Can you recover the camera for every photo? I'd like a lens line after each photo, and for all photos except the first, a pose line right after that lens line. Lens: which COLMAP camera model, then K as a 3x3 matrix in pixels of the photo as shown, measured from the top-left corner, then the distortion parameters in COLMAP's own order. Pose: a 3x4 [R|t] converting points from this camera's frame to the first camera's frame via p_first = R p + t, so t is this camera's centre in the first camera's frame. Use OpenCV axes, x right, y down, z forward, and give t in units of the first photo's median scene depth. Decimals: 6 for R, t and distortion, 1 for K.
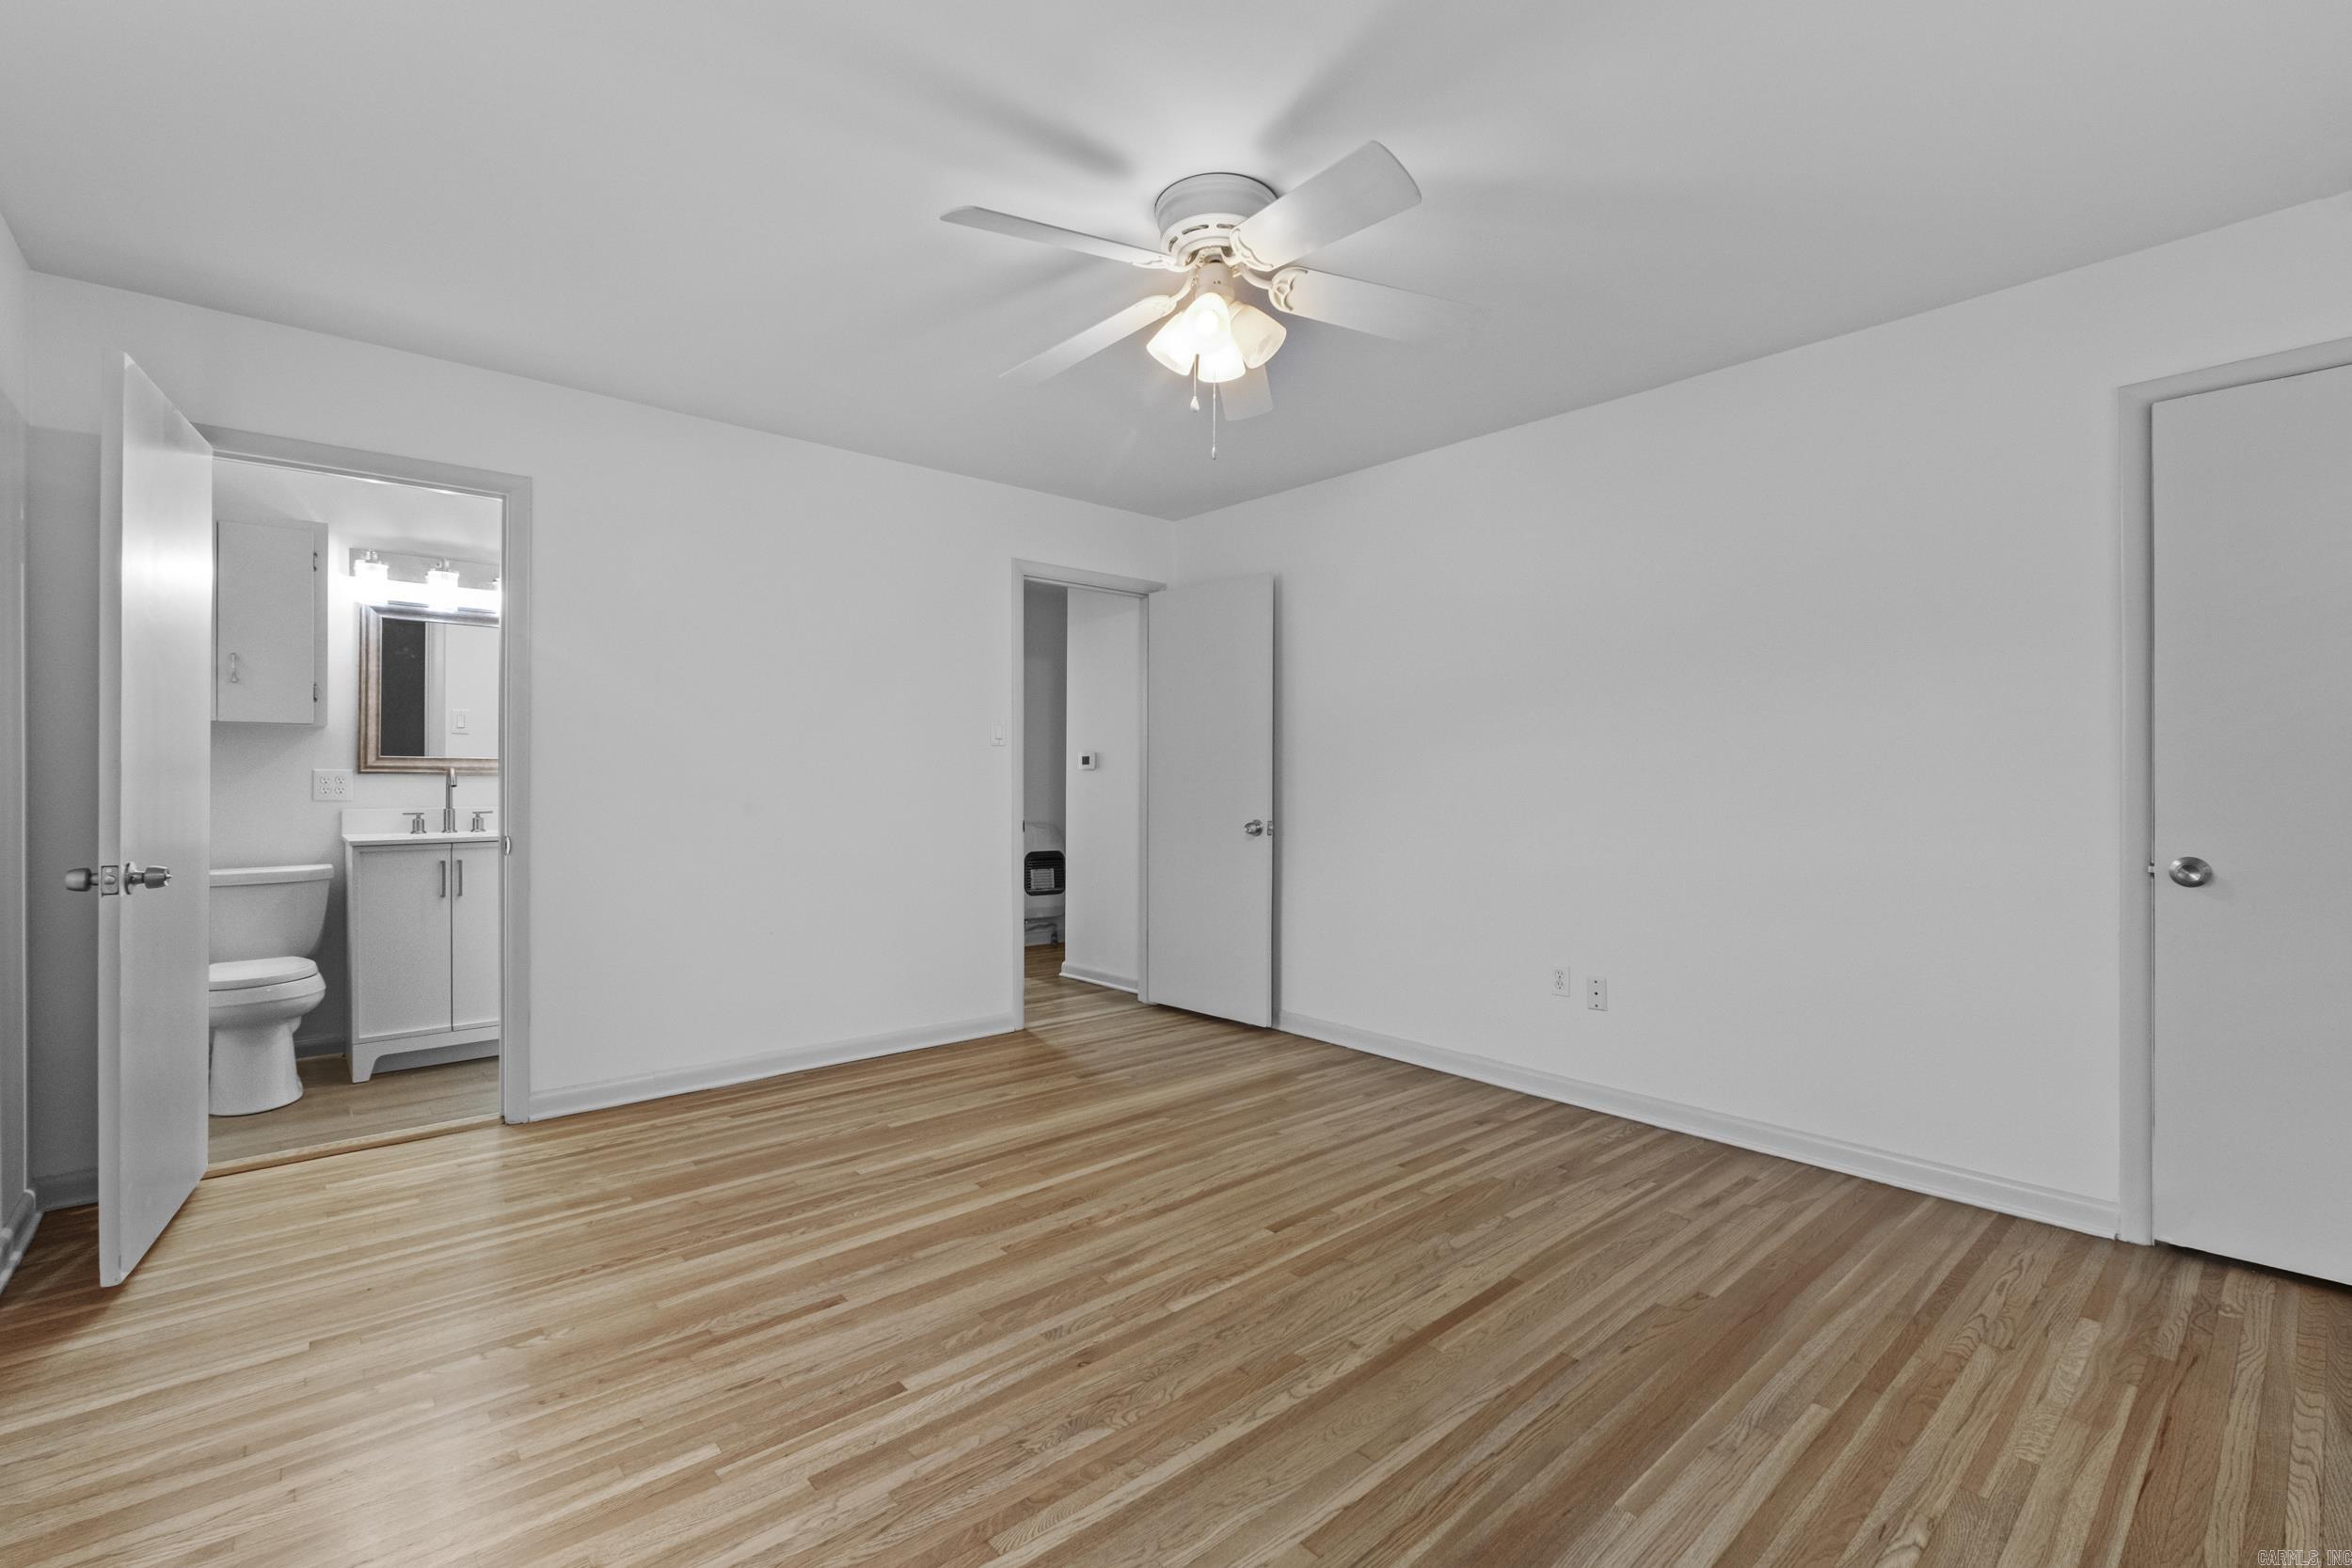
lens RADIAL K [[1026.9, 0, 1176.0], [0, 1026.9, 784.0], [0, 0, 1]] dist [-0.001554, -0.000134]
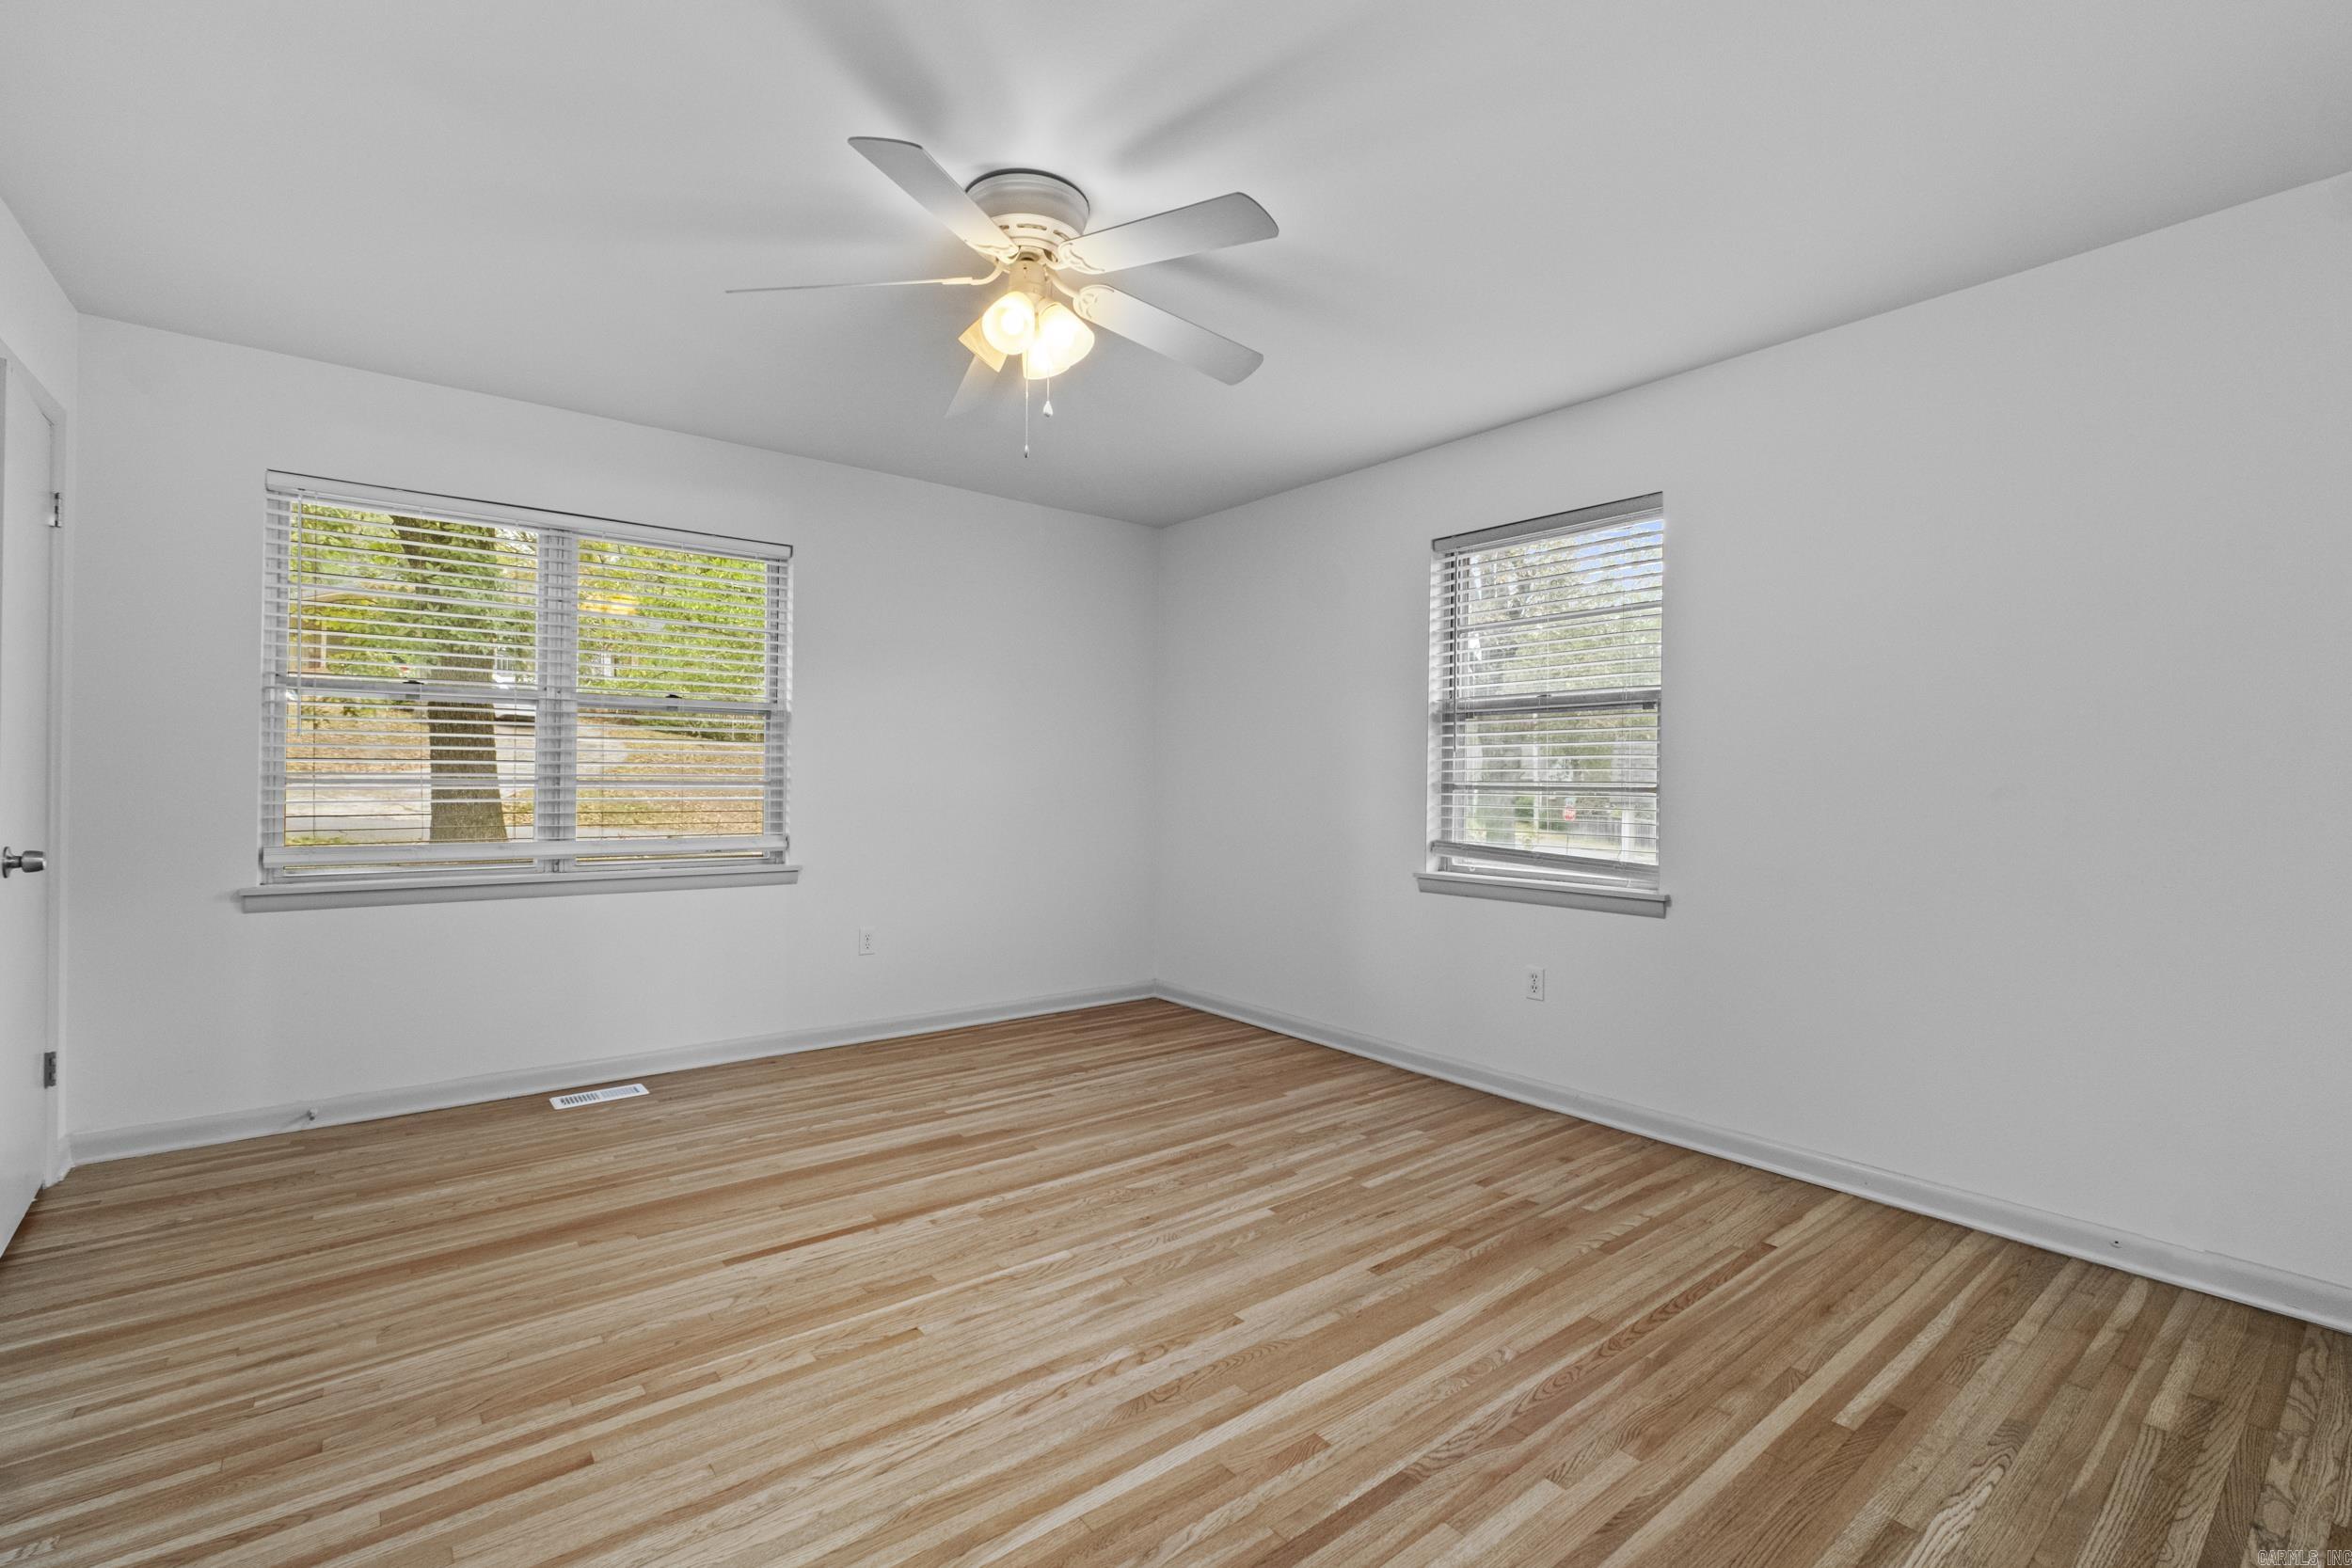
lens RADIAL K [[1026.9, 0, 1176.0], [0, 1026.9, 784.0], [0, 0, 1]] dist [-0.001554, -0.000134]
pose [[-0.998854, -0.010592, 0.046671, -0.155498], [-0.010287, 0.999924, 0.006784, -0.006390], [-0.046739, 0.006296, -0.998887, 1.941994]]
